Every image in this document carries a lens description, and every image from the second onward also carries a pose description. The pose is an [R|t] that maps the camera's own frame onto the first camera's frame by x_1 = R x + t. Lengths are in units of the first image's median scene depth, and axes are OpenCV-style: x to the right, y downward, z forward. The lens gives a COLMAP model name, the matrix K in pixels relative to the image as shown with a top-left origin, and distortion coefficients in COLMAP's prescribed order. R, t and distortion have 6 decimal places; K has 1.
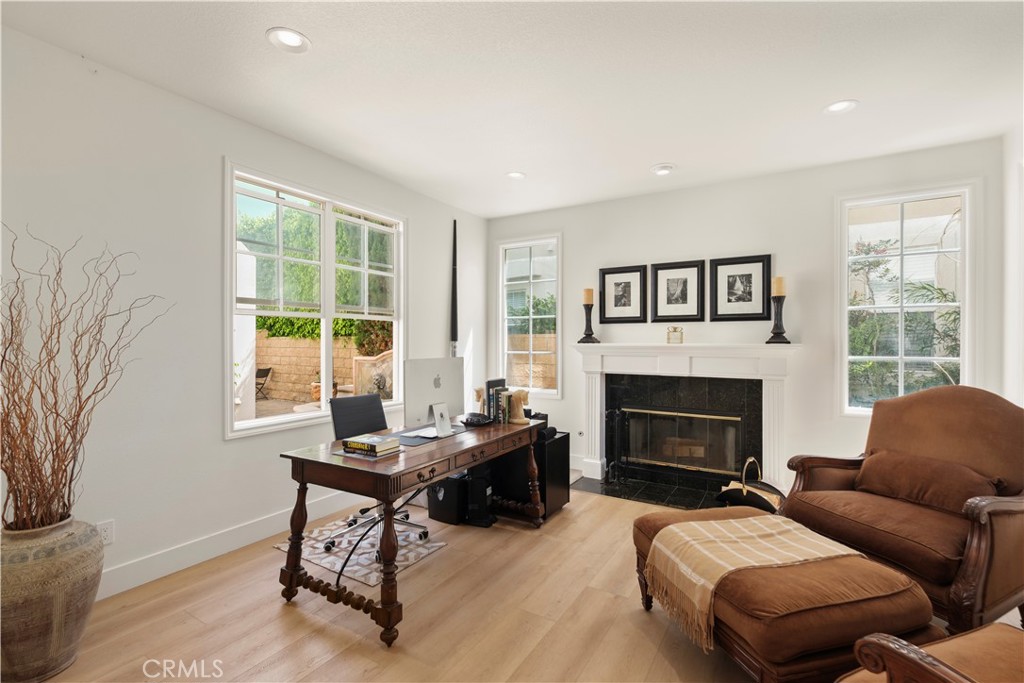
lens RADIAL K [[452.8, 0, 509.3], [0, 452.8, 340.1], [0, 0, 1]] dist [0.000725, -0.001508]
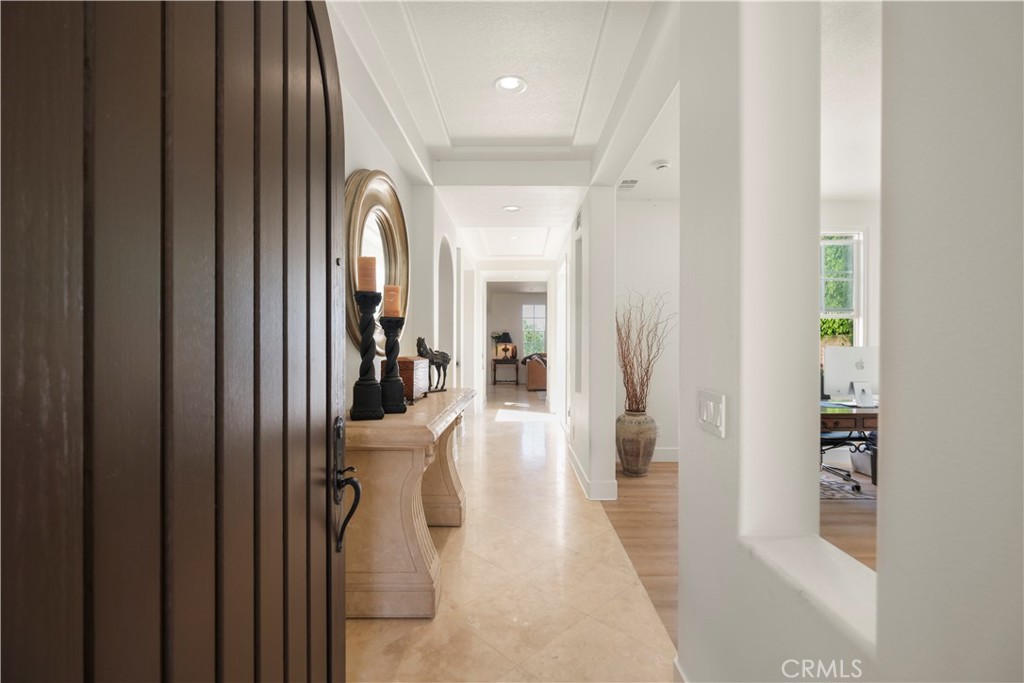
lens RADIAL K [[452.8, 0, 508.9], [0, 452.8, 345.9], [0, 0, 1]] dist [0.000725, -0.001508]
pose [[0.493210, 0.007949, -0.869874, 0.408071], [-0.000480, 0.999961, 0.008866, 0.023548], [0.869910, -0.003956, 0.493194, -0.439787]]
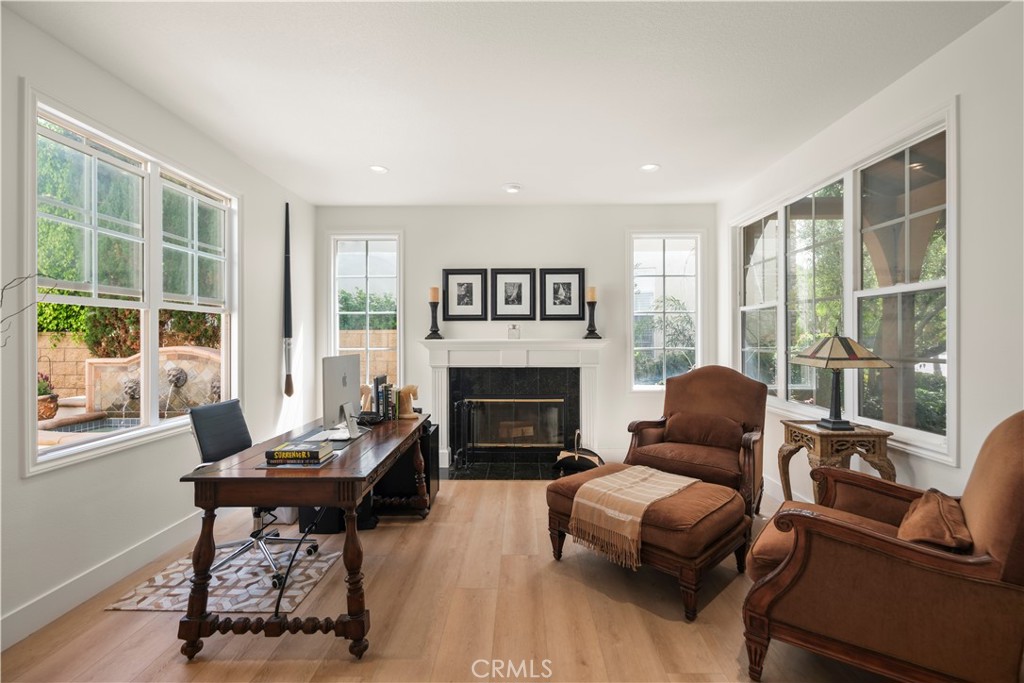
lens RADIAL K [[452.8, 0, 502.0], [0, 452.8, 333.5], [0, 0, 1]] dist [0.000725, -0.001508]
pose [[0.871969, 0.001729, 0.489558, -0.291773], [0.001479, 0.999980, -0.006166, 0.000578], [-0.489559, 0.006100, 0.871949, 0.012770]]
